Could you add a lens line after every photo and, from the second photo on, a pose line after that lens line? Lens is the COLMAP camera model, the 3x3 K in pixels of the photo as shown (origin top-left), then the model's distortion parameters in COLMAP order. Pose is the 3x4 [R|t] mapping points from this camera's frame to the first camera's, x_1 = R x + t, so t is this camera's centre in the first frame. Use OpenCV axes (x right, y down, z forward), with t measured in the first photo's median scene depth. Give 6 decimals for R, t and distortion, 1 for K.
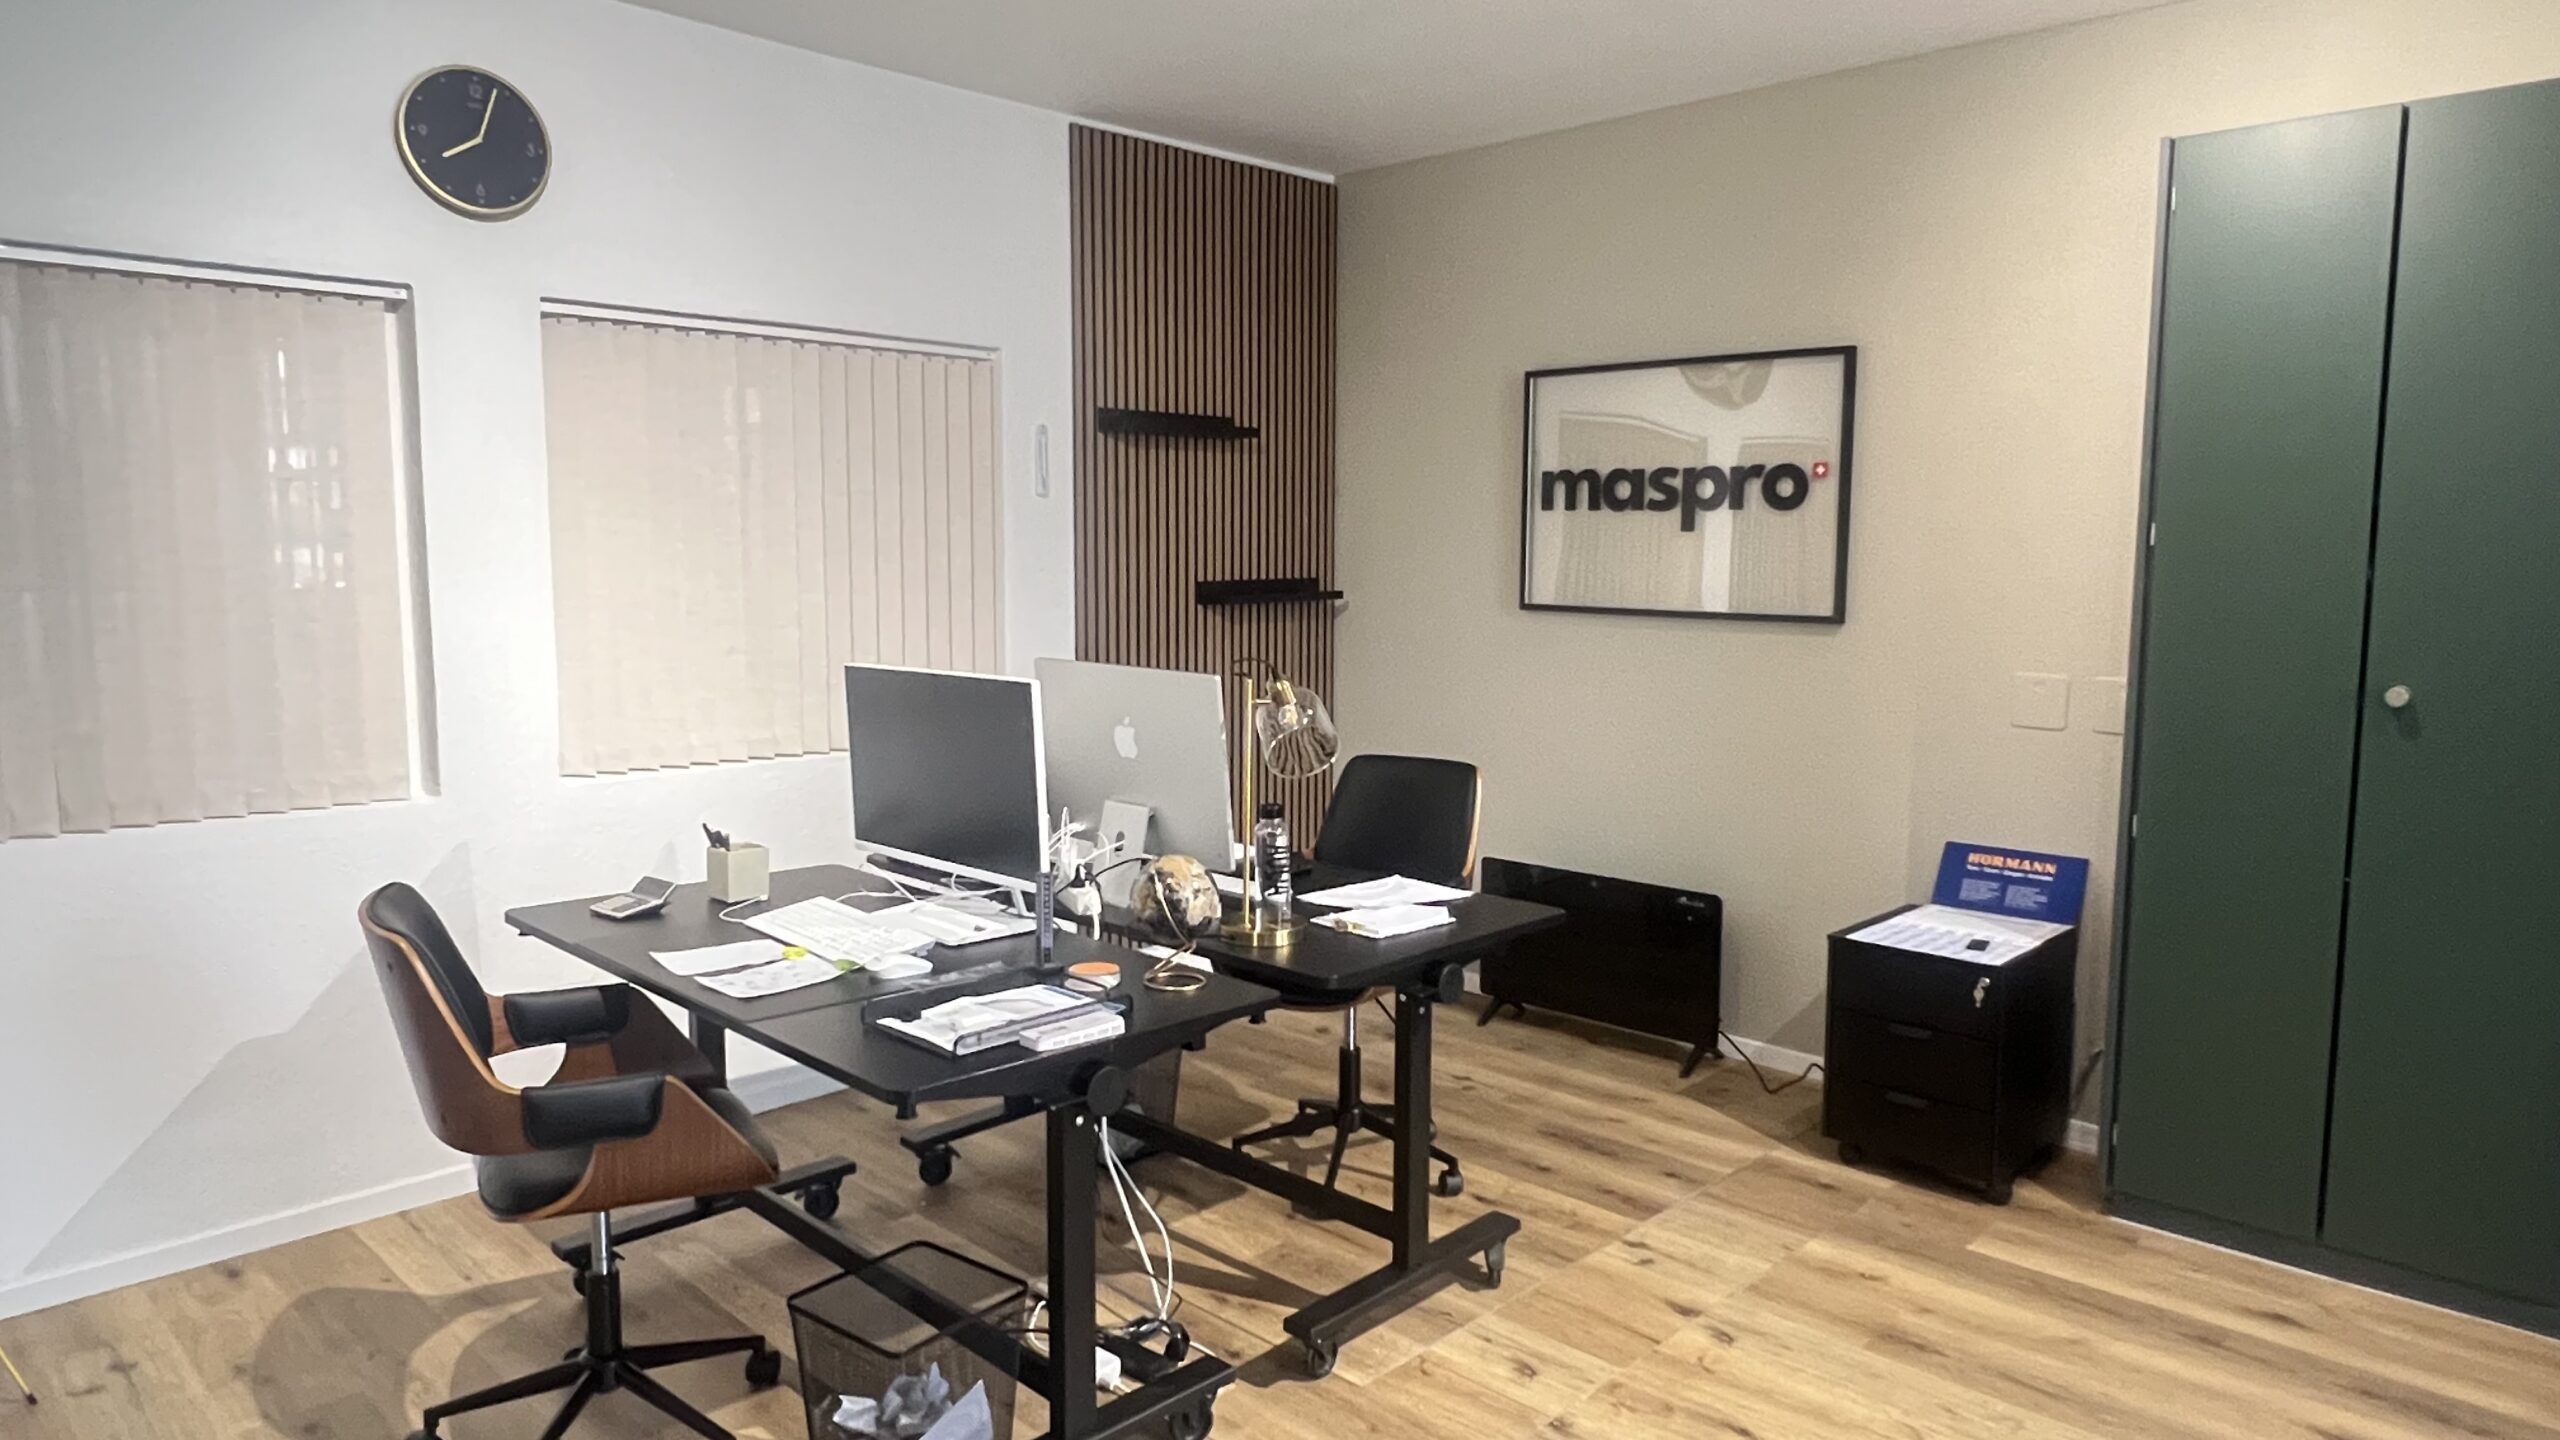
lens RADIAL K [[1603.2, 0, 1280.0], [0, 1603.2, 720.0], [0, 0, 1]] dist [-0.009041, -0.002391]
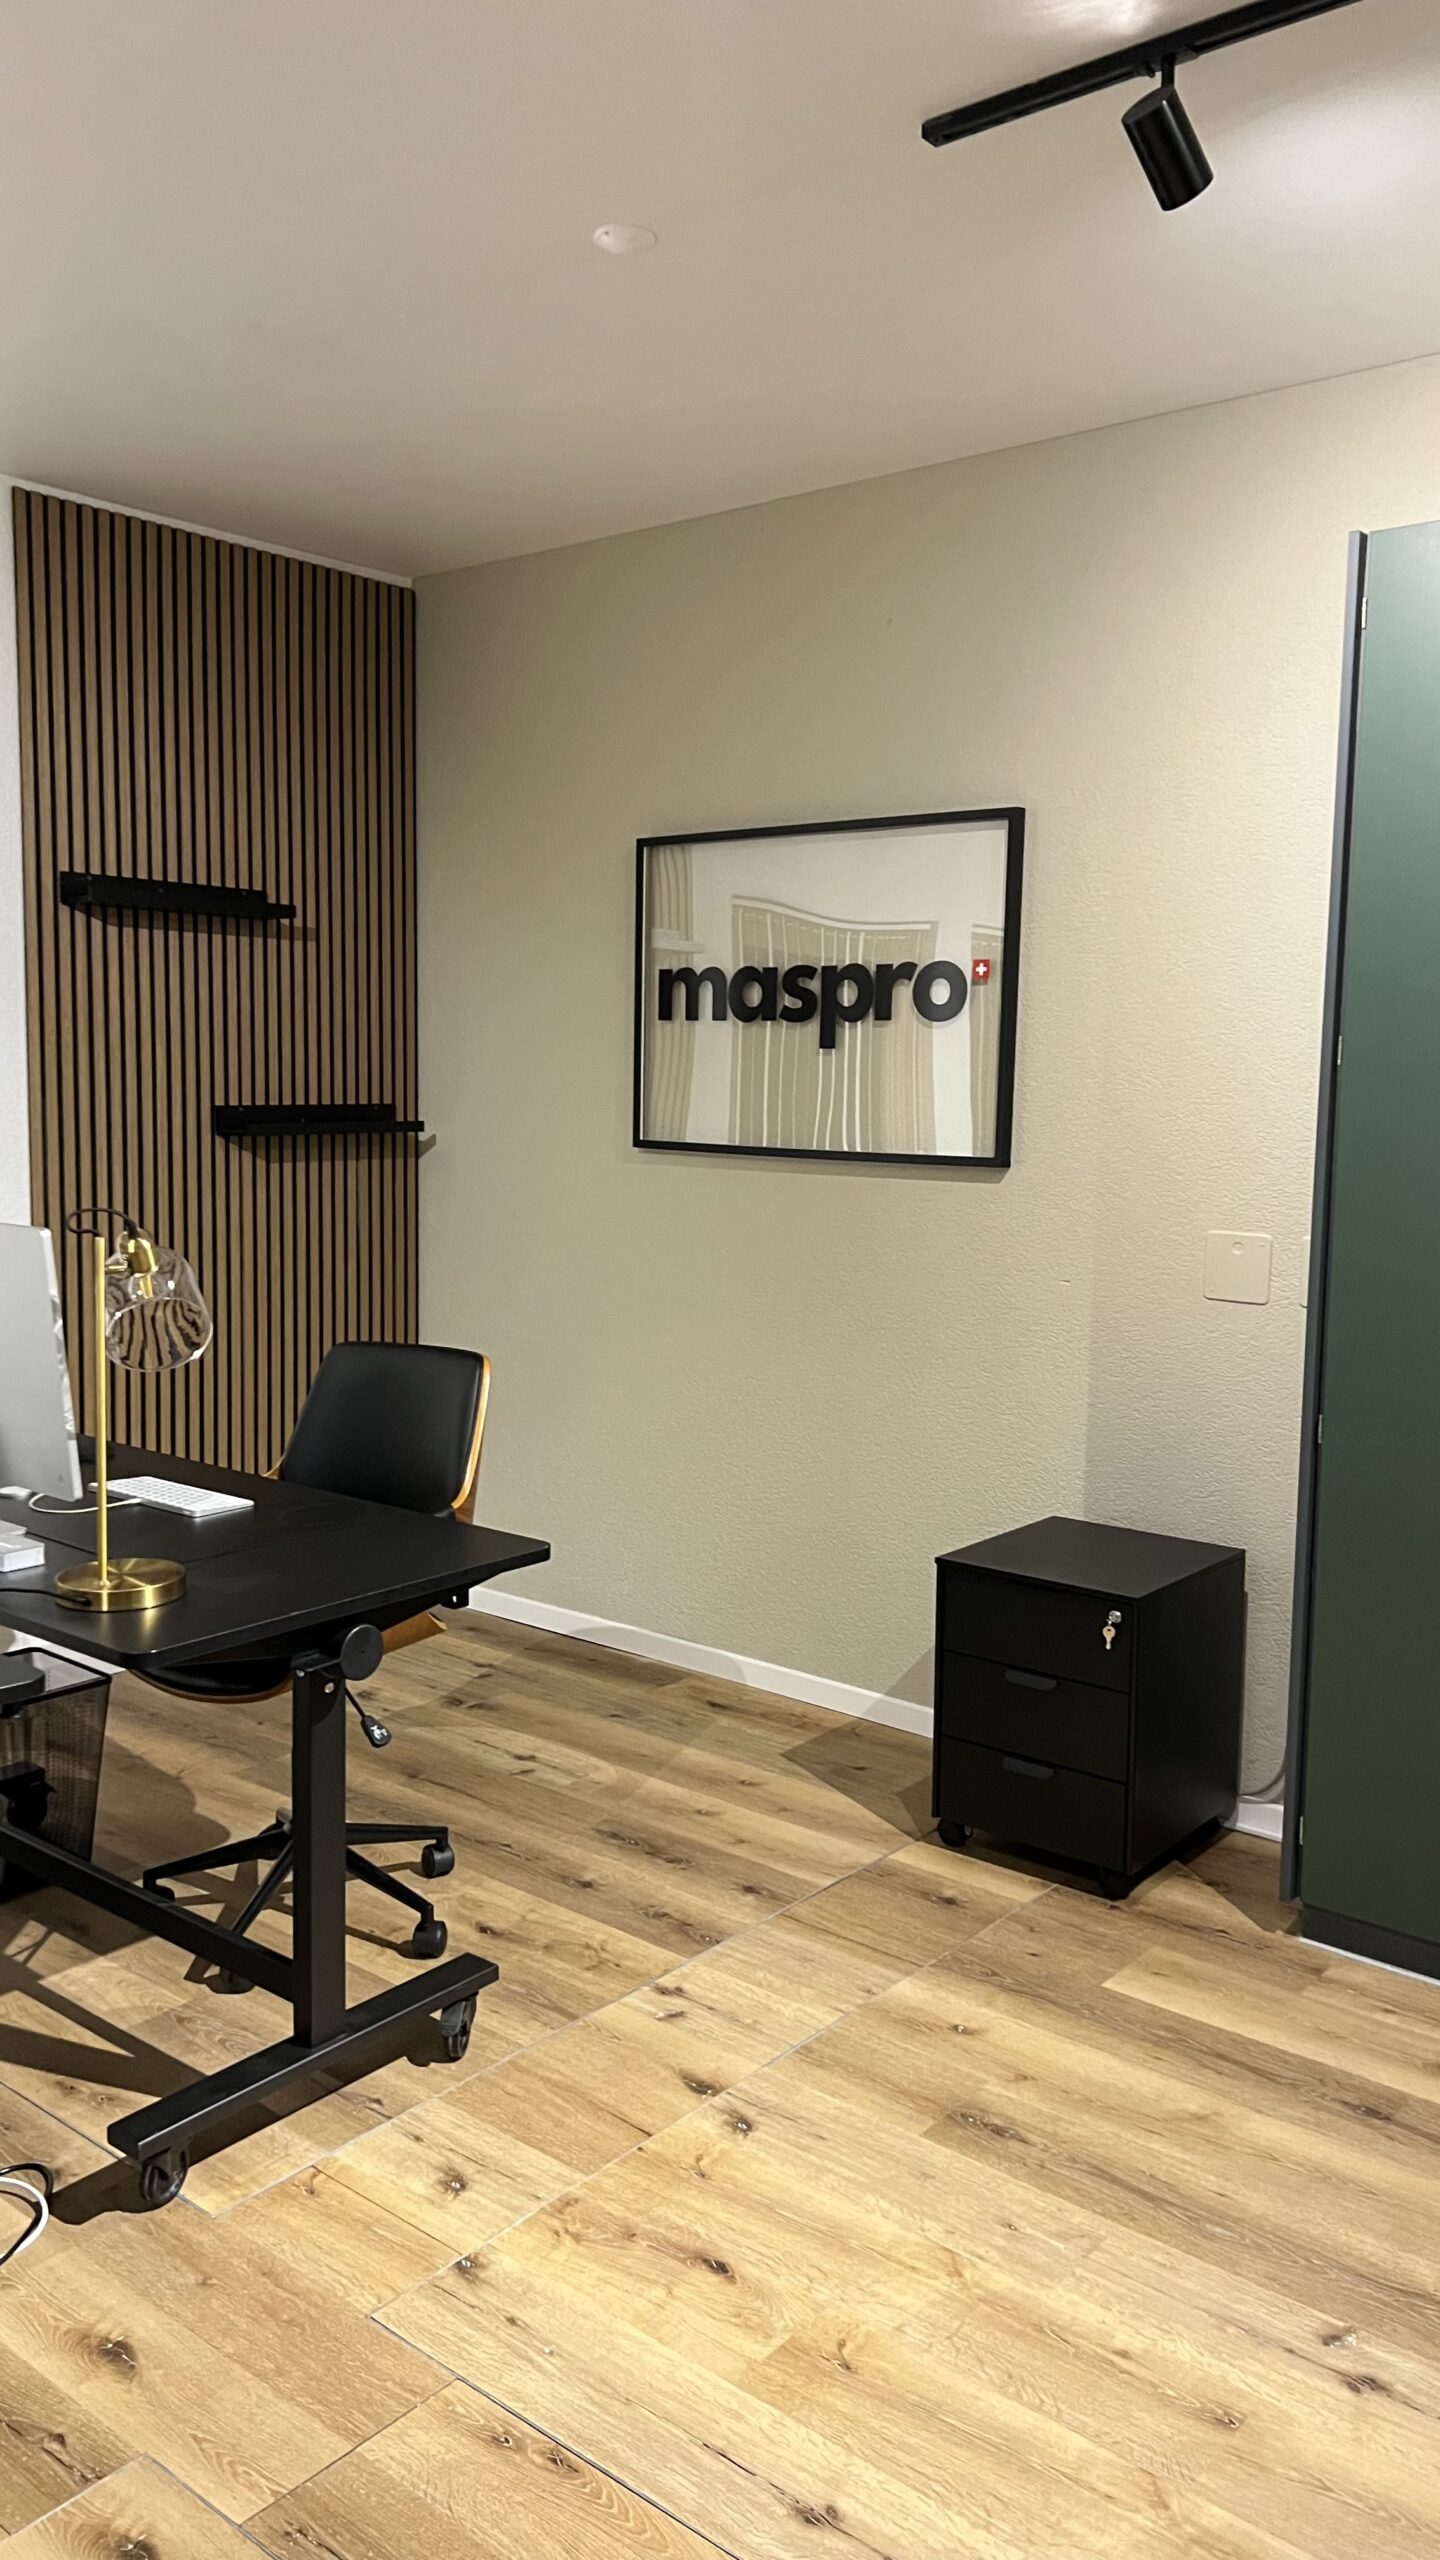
lens RADIAL K [[1955.4, 0, 720.0], [0, 1955.4, 1280.0], [0, 0, 1]] dist [0.074244, -0.116223]
pose [[0.996429, 0.003977, 0.084339, 0.163069], [-0.003776, 0.999990, -0.002540, -0.003382], [-0.084348, 0.002213, 0.996434, 0.074540]]
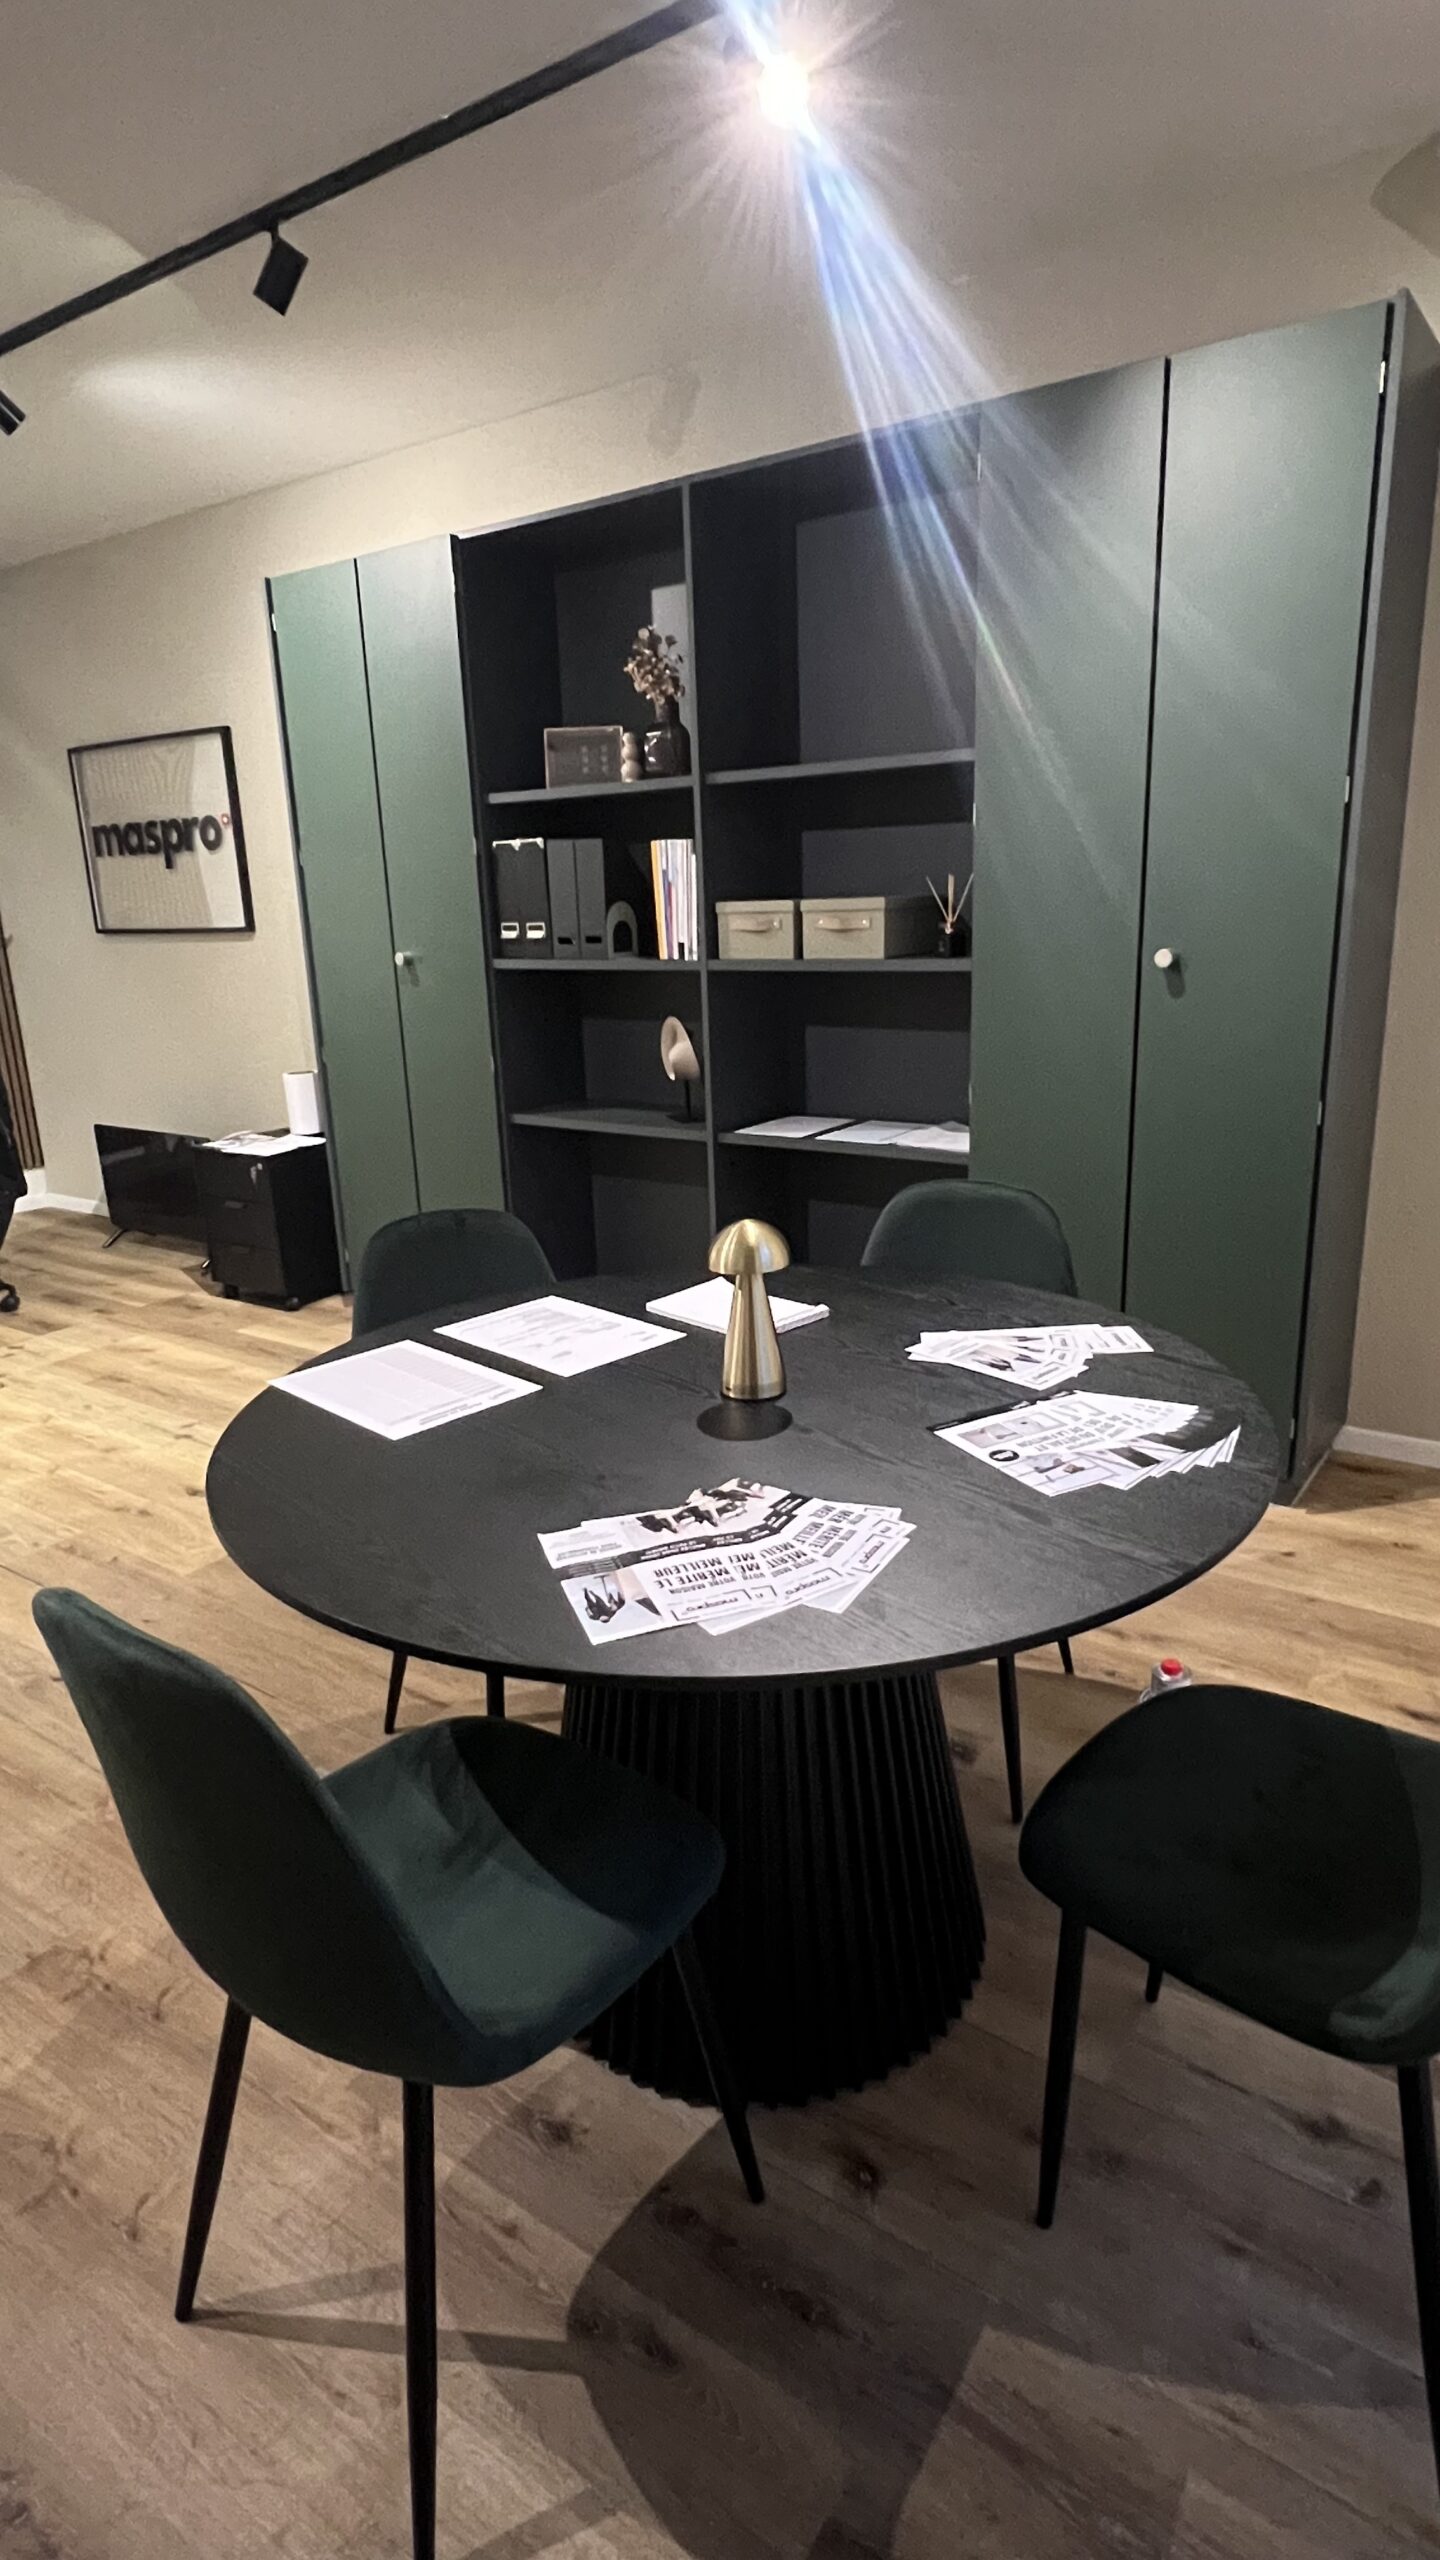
lens RADIAL K [[1431.4, 0, 720.0], [0, 1431.4, 1280.0], [0, 0, 1]] dist [0.002791, 0.000296]
pose [[0.987383, -0.087745, 0.131813, 0.705109], [0.064230, 0.982808, 0.173100, 0.062988], [-0.144736, -0.162449, 0.976044, -0.442011]]
